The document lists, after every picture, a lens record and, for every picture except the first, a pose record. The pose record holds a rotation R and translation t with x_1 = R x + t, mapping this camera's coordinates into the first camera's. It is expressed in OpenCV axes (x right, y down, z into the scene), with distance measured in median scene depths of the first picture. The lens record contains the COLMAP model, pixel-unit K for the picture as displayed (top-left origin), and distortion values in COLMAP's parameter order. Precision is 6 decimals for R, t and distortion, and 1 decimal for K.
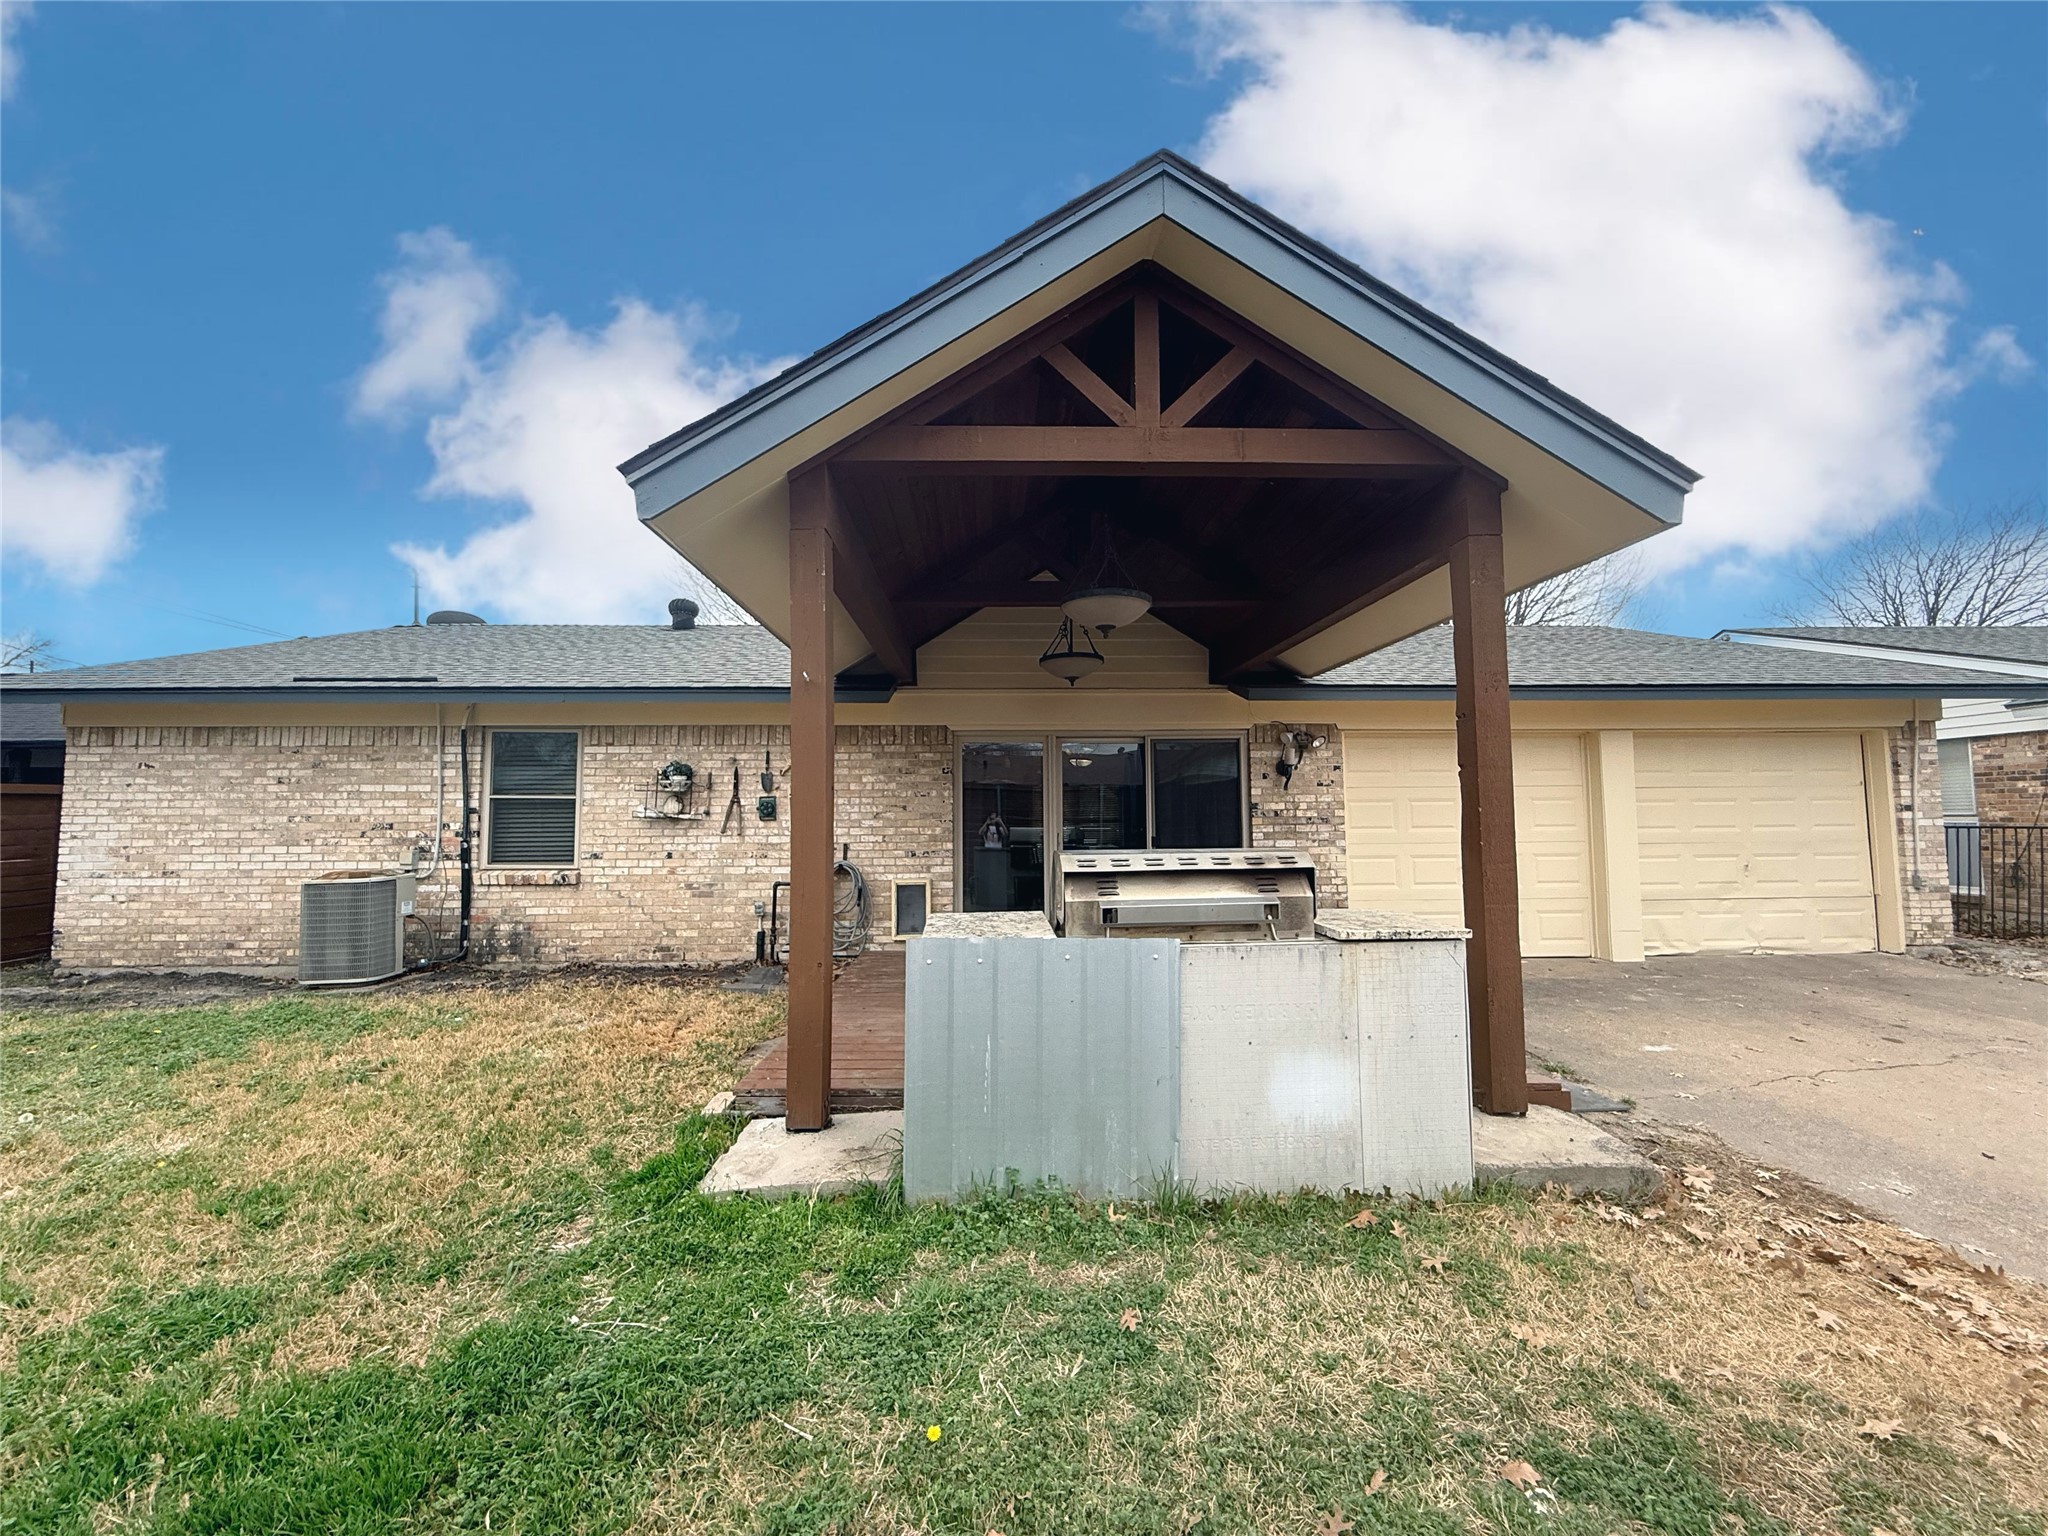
lens RADIAL K [[816.3, 0, 1020.6], [0, 816.3, 767.0], [0, 0, 1]] dist [-0.002040, -0.000183]
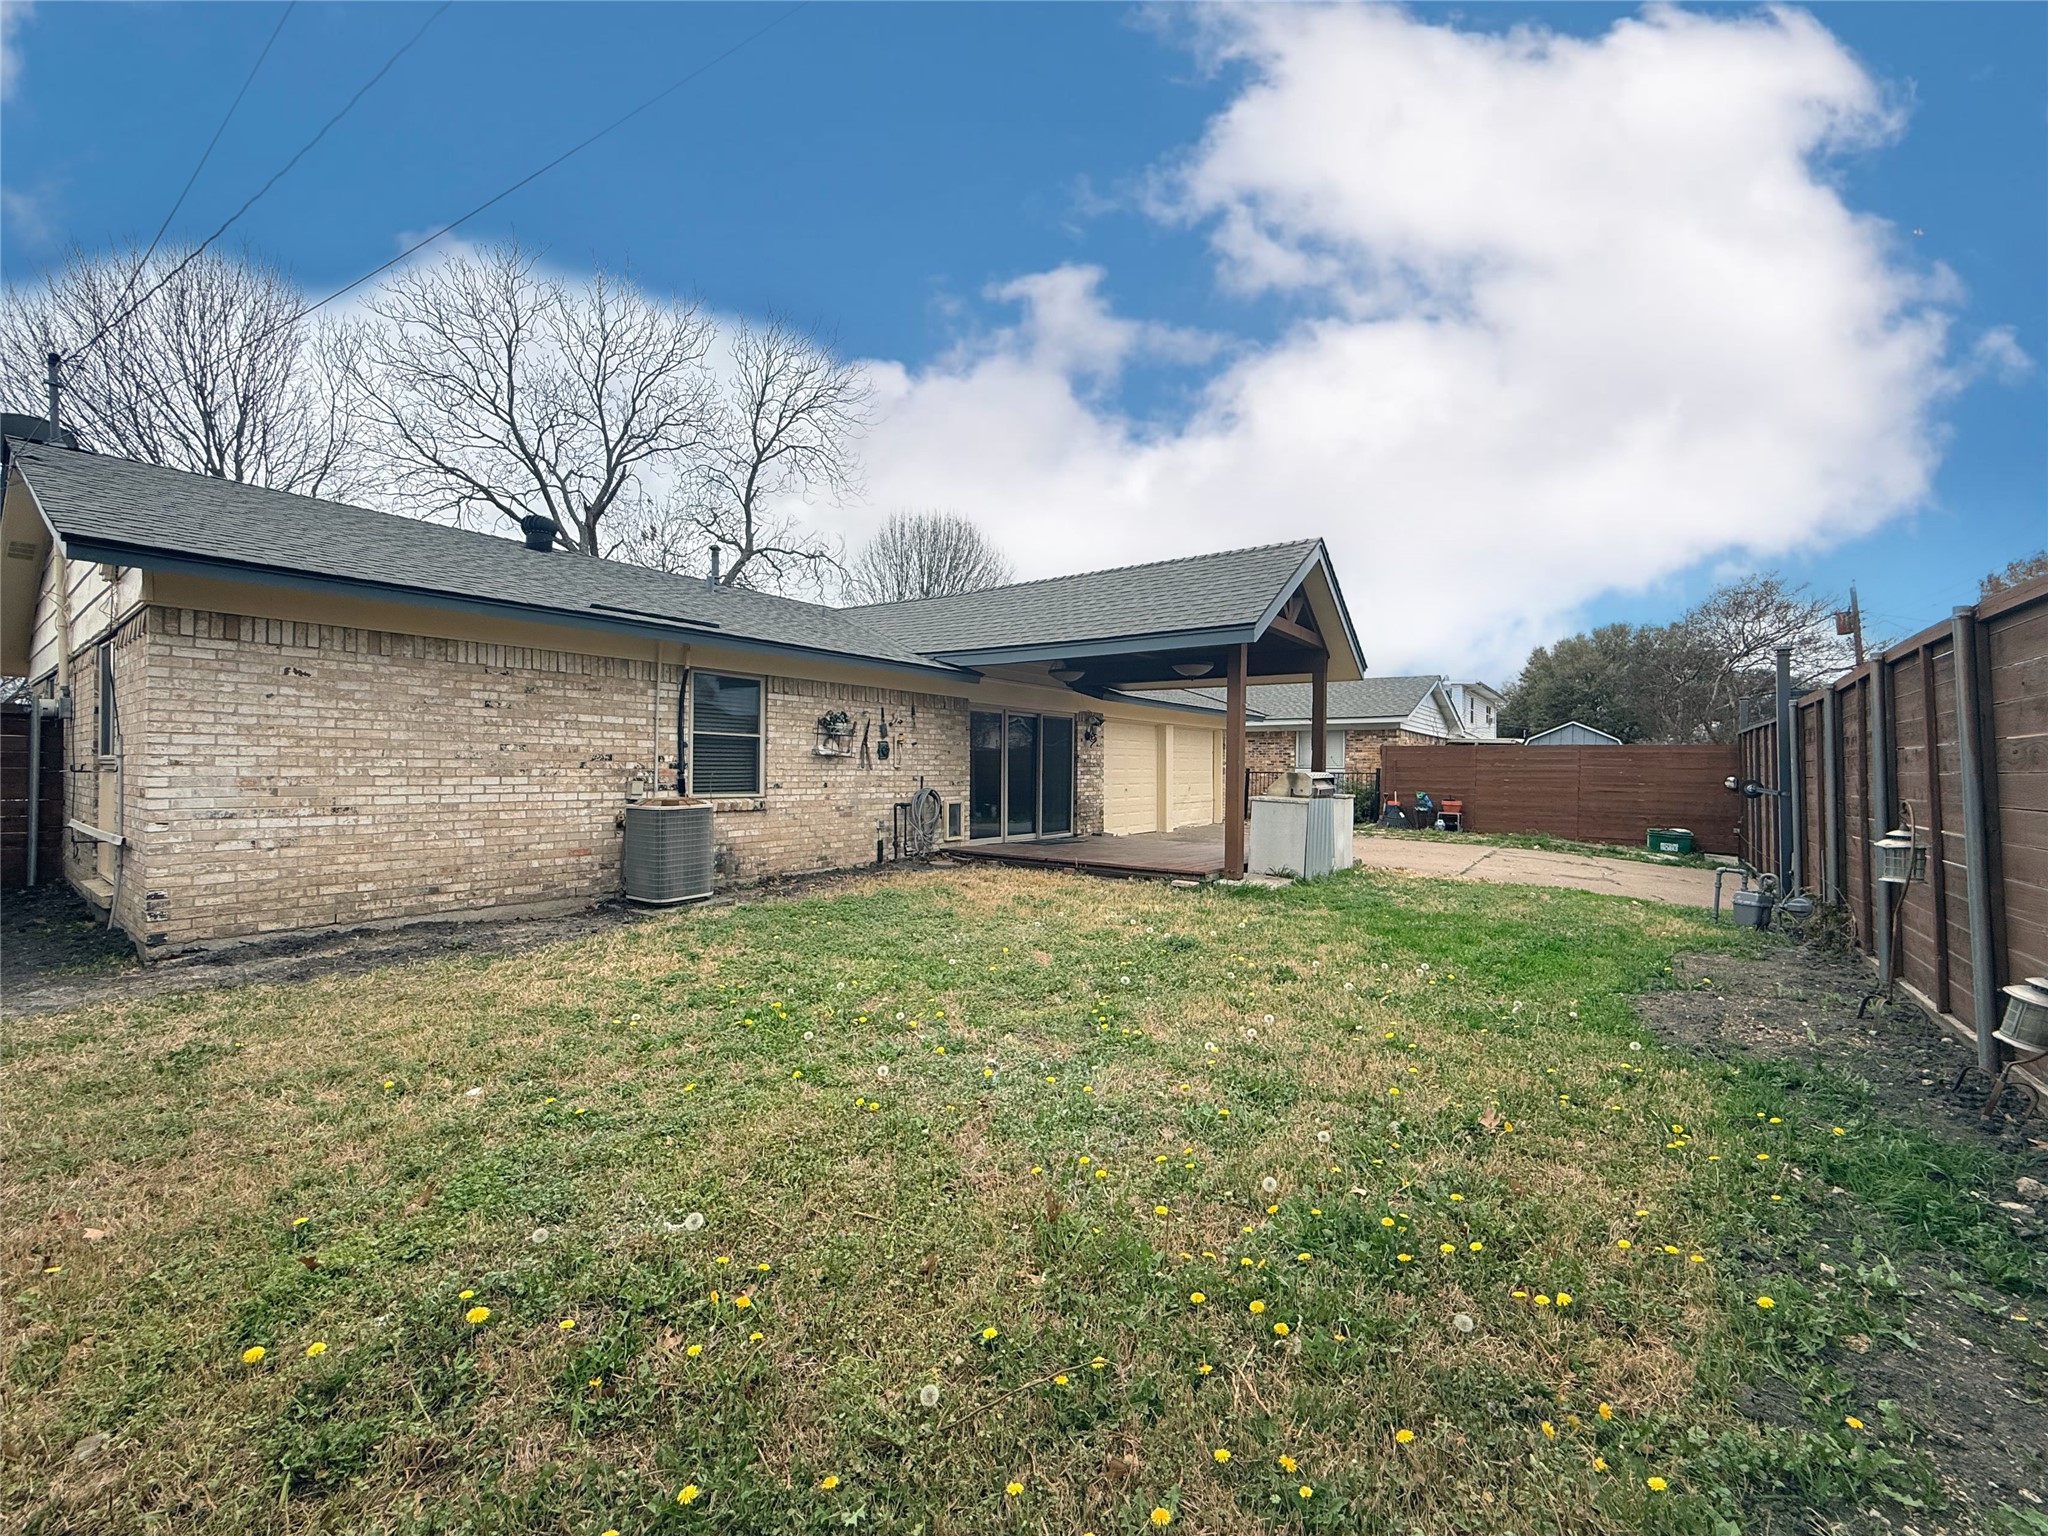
lens RADIAL K [[816.3, 0, 1024.8], [0, 816.3, 762.6], [0, 0, 1]] dist [-0.002040, -0.000183]
pose [[0.617981, 0.016666, 0.786017, -1.251349], [-0.058899, 0.997947, 0.025148, 0.023692], [-0.783984, -0.061837, 0.617694, -0.023643]]
